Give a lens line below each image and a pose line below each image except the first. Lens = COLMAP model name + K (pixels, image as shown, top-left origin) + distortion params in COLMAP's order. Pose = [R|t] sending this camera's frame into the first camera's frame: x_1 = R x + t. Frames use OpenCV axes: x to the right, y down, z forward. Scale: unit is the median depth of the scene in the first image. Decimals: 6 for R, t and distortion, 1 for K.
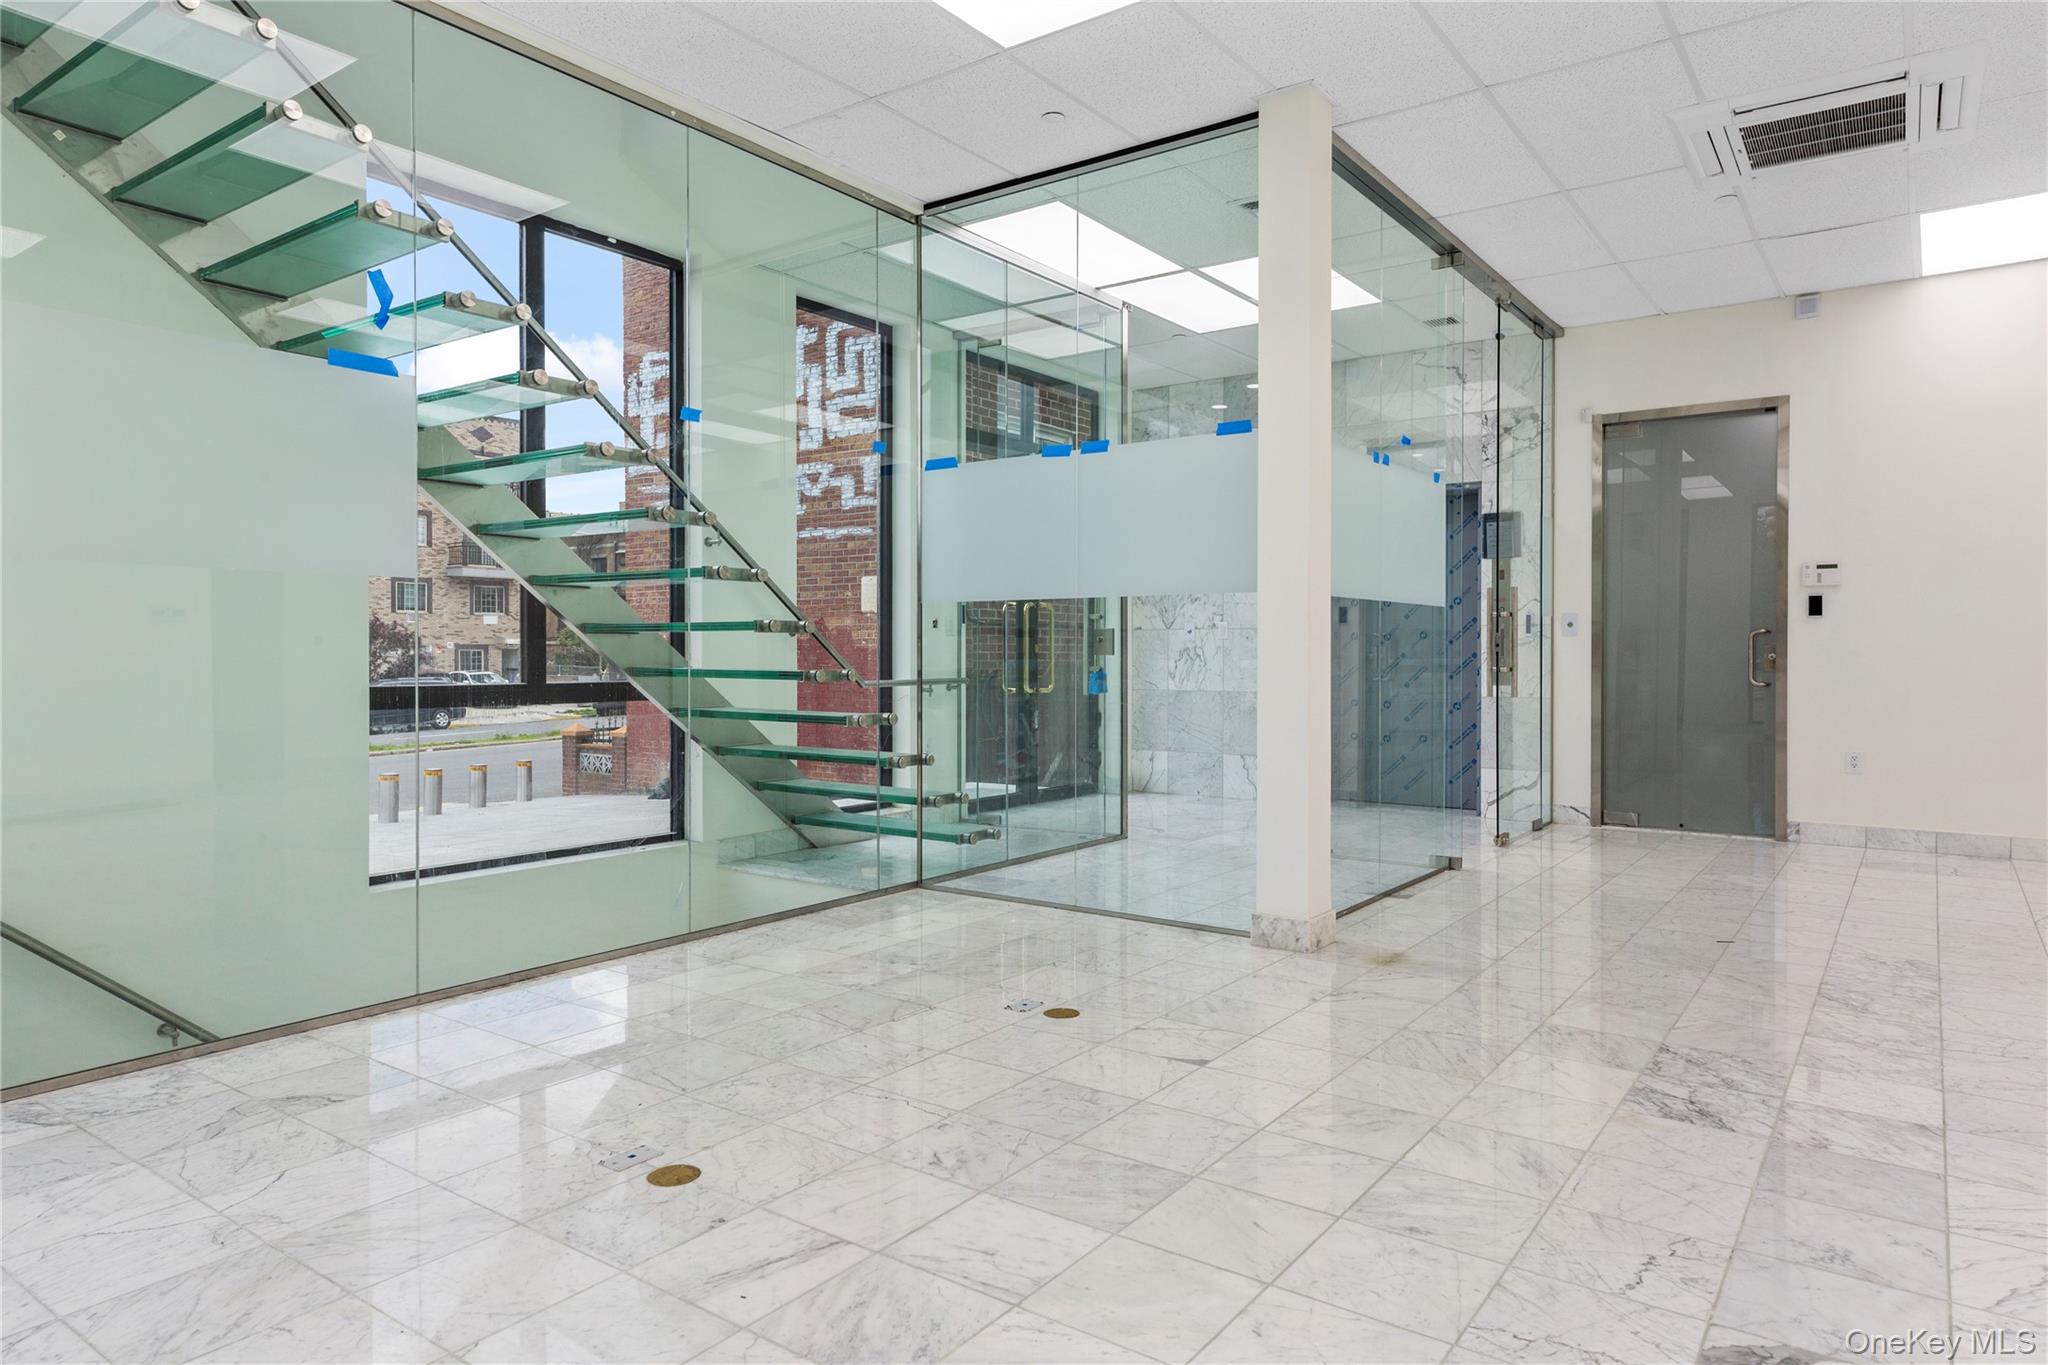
lens RADIAL K [[1212.6, 0, 1024.0], [0, 1212.6, 682.5], [0, 0, 1]] dist [0.005619, 0.001959]
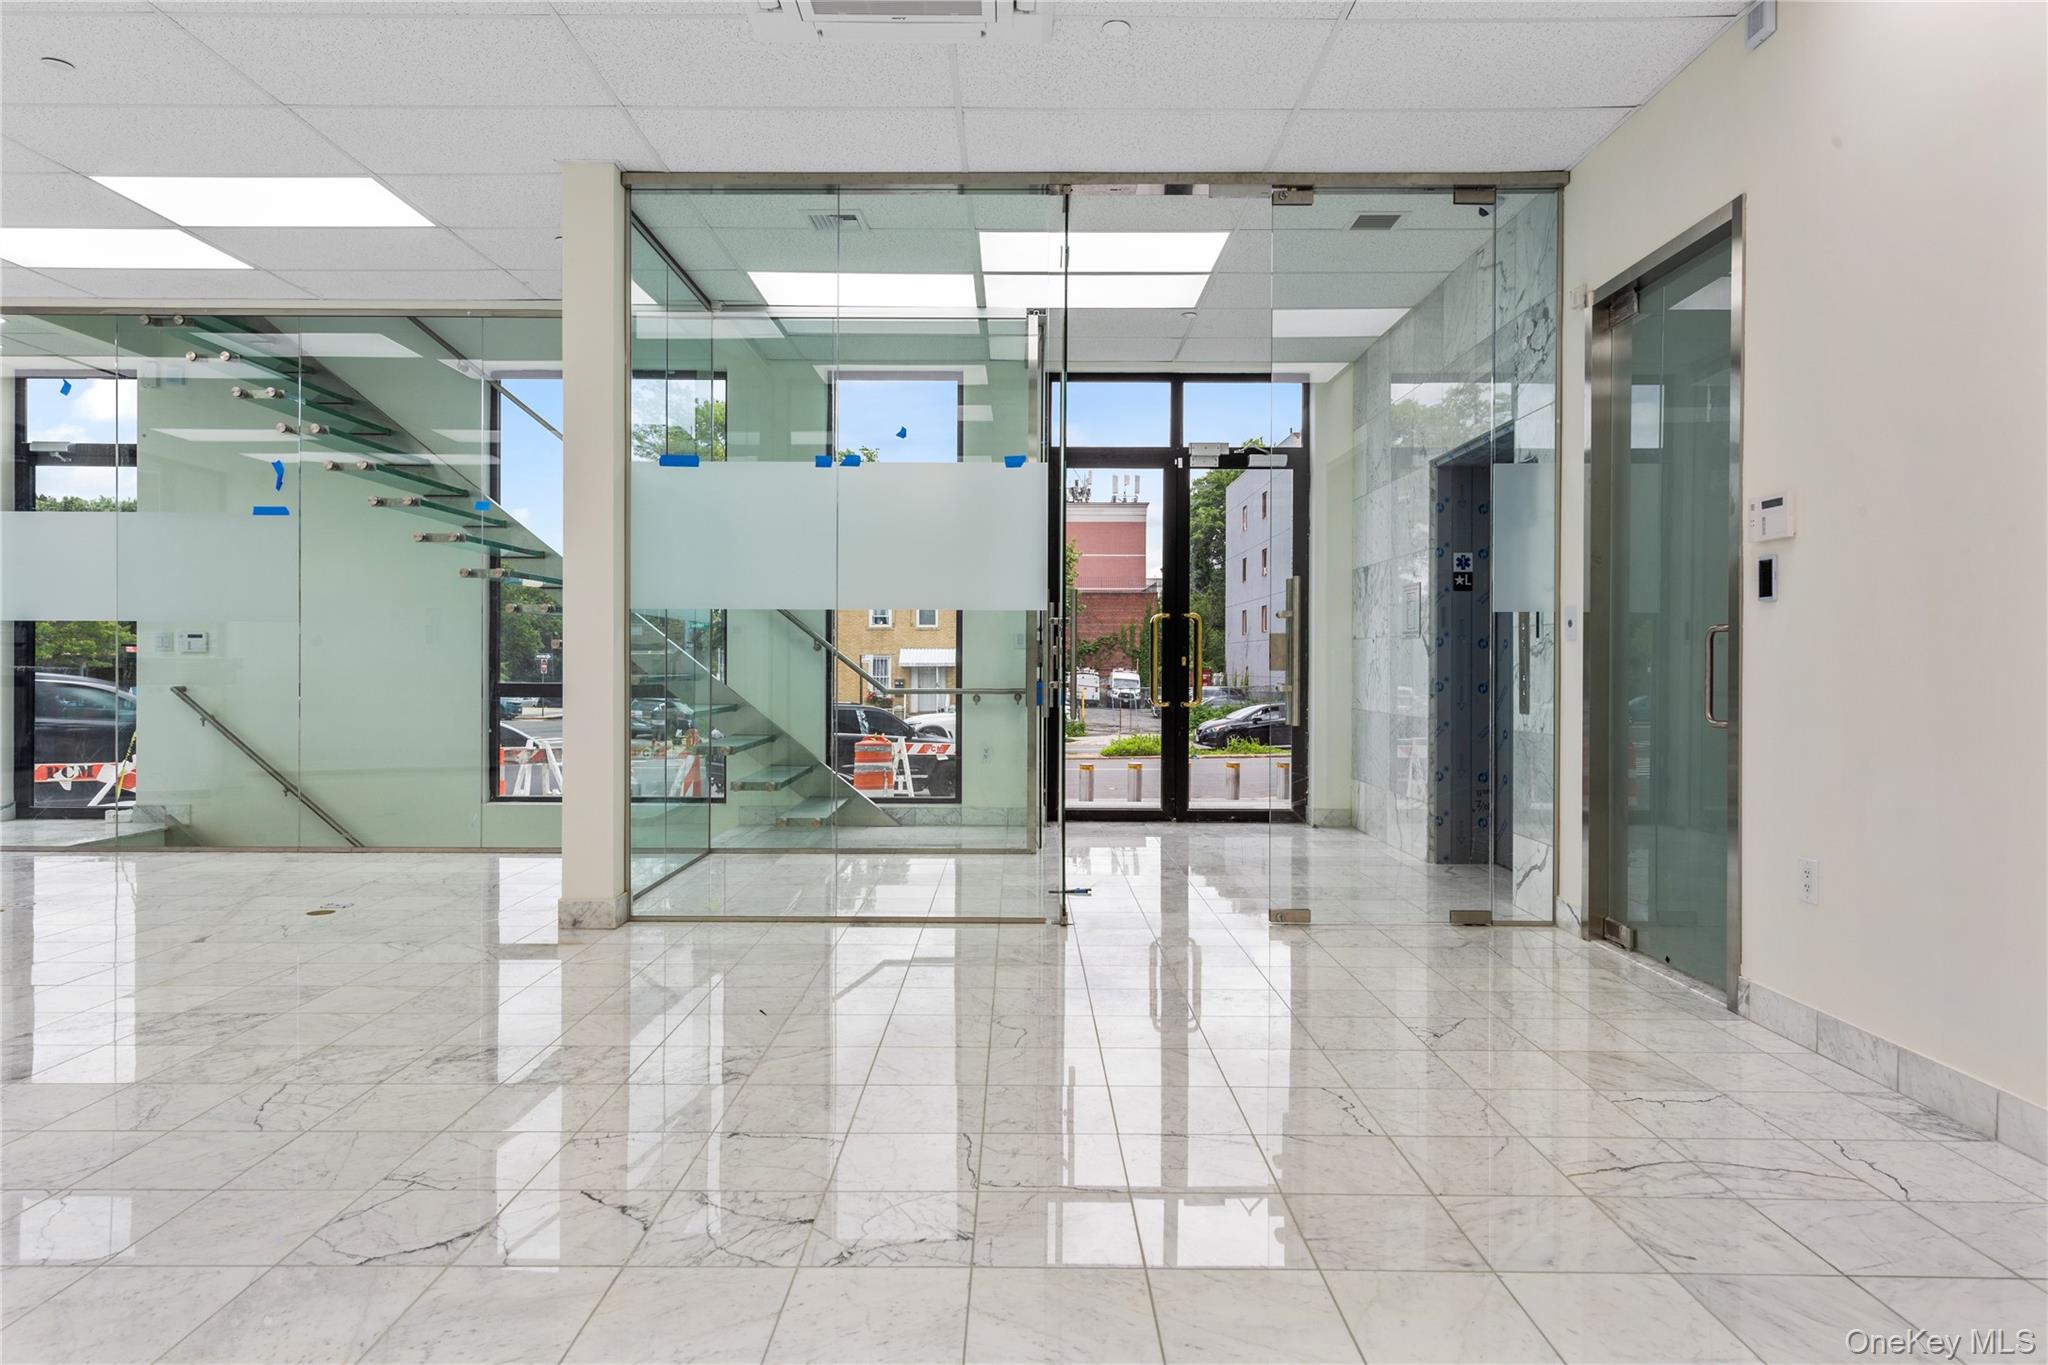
lens RADIAL K [[1212.6, 0, 1024.0], [0, 1212.6, 682.5], [0, 0, 1]] dist [0.005619, 0.001959]
pose [[0.590457, 0.010715, -0.806998, 0.892205], [-0.016805, 0.999858, 0.000980, -0.012830], [0.806894, 0.012983, 0.590554, 0.427745]]
